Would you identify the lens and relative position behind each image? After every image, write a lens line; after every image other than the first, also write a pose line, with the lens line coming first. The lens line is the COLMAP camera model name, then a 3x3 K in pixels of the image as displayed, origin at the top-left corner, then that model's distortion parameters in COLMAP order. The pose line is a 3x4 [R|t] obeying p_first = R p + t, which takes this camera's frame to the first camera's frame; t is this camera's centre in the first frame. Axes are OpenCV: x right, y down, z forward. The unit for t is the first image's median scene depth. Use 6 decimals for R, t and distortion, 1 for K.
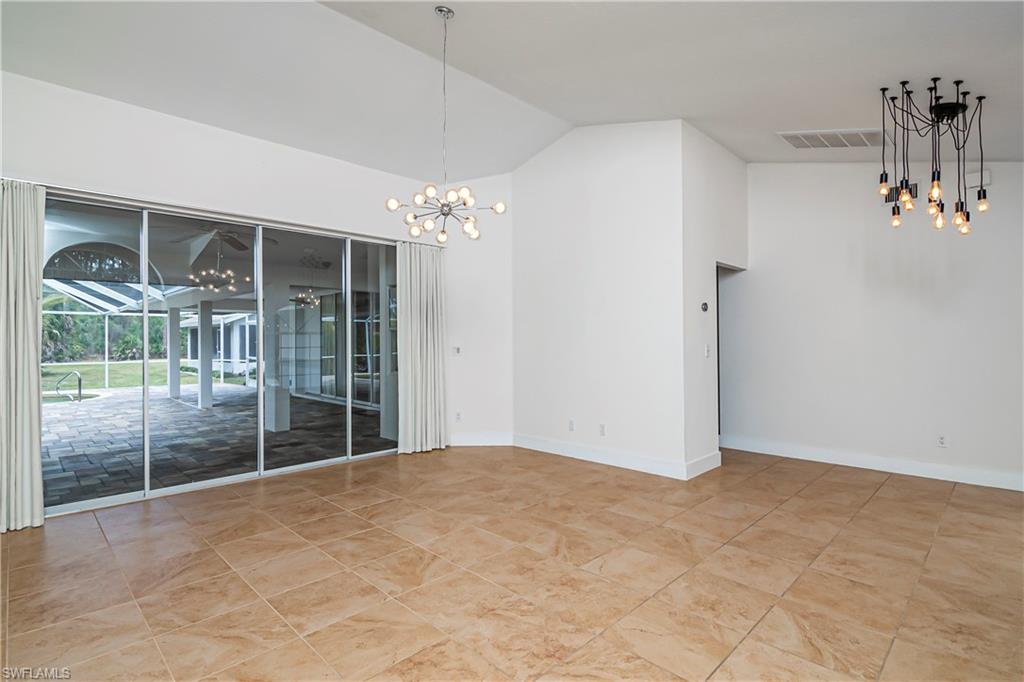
lens RADIAL K [[497.8, 0, 511.3], [0, 497.8, 341.8], [0, 0, 1]] dist [0.009860, -0.000794]
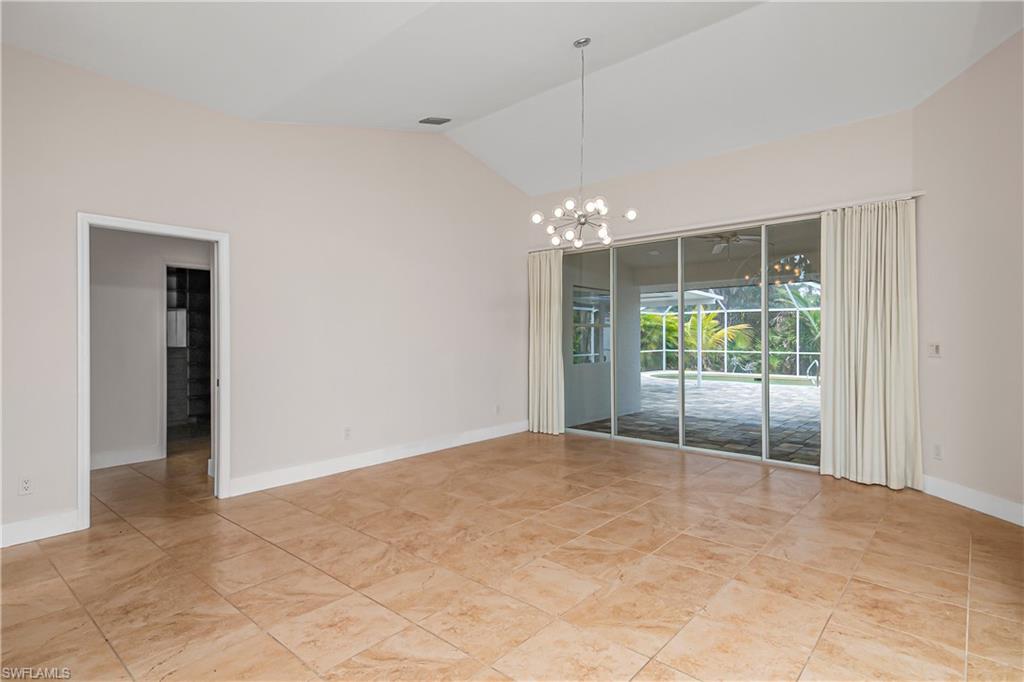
lens RADIAL K [[527.8, 0, 512.0], [0, 527.8, 338.9], [0, 0, 1]] dist [0.047850, -0.000146]
pose [[0.063539, 0.007765, -0.997949, 1.059515], [0.001576, 0.999968, 0.007882, -0.004607], [0.997978, -0.002073, 0.063524, 0.759545]]
